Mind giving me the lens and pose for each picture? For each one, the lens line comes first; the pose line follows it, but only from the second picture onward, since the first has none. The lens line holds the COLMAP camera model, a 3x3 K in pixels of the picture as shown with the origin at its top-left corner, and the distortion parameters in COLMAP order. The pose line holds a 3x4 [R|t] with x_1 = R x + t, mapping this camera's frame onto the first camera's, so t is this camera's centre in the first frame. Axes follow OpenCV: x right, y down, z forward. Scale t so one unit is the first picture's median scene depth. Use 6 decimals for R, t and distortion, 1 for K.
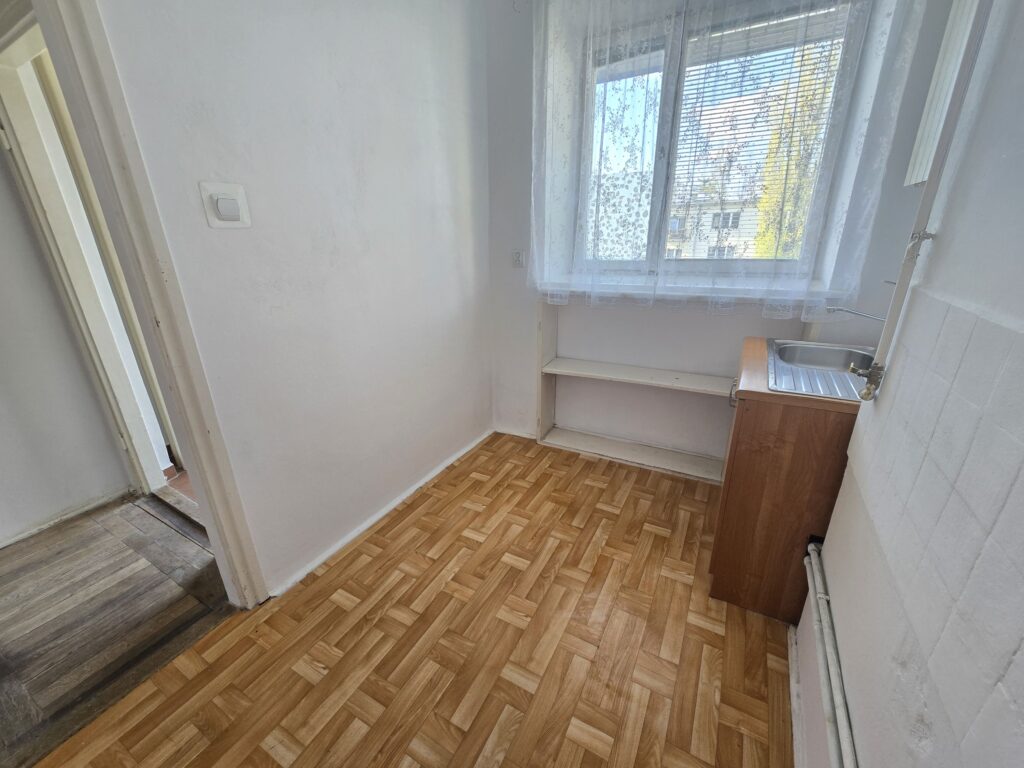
lens RADIAL K [[415.3, 0, 500.5], [0, 415.3, 386.5], [0, 0, 1]] dist [-0.000383, -0.000691]
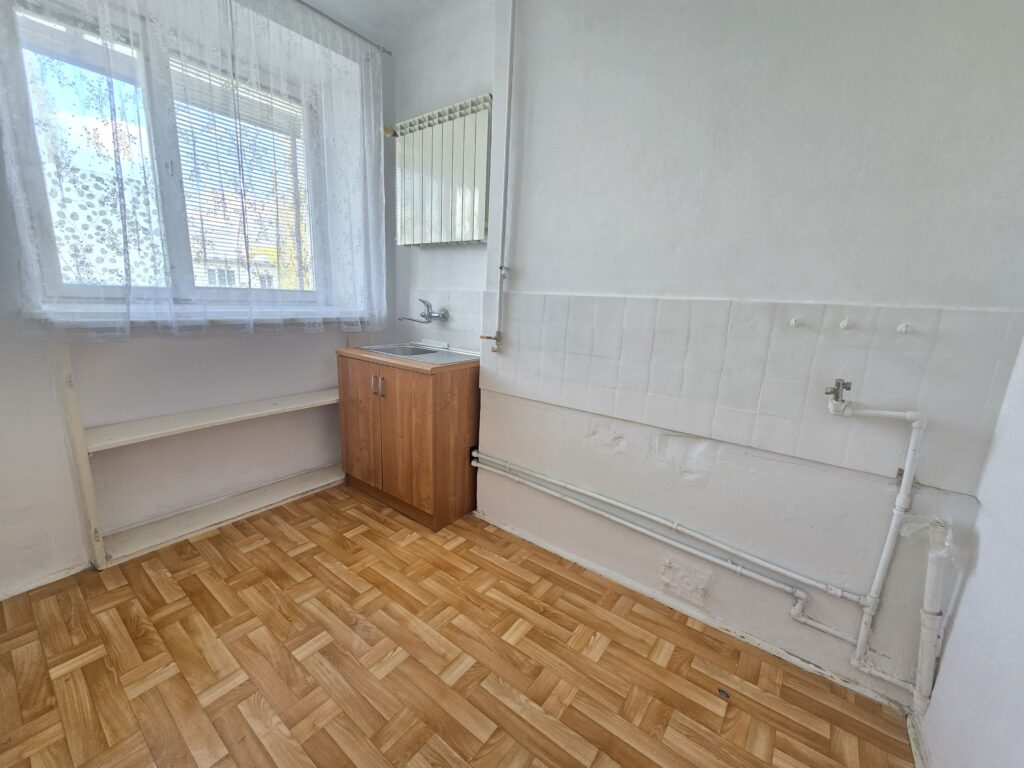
lens RADIAL K [[415.3, 0, 500.5], [0, 415.3, 386.5], [0, 0, 1]] dist [-0.000383, -0.000691]
pose [[0.138600, -0.179512, 0.973943, -0.559825], [0.299065, 0.945109, 0.131638, -0.035222], [-0.944113, 0.273027, 0.184678, 0.370986]]
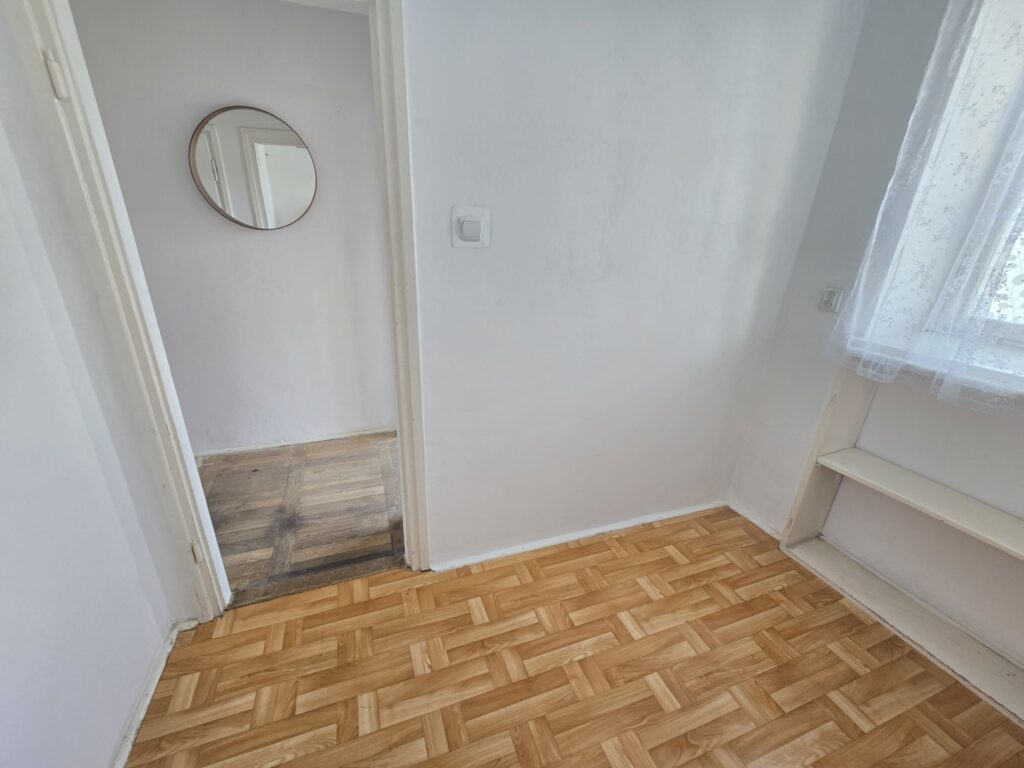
lens RADIAL K [[415.3, 0, 500.5], [0, 415.3, 386.5], [0, 0, 1]] dist [-0.000383, -0.000691]
pose [[0.758142, 0.276648, -0.590497, 0.101780], [-0.269364, 0.957539, 0.102769, -0.116916], [0.593855, 0.081145, 0.800470, 0.147522]]
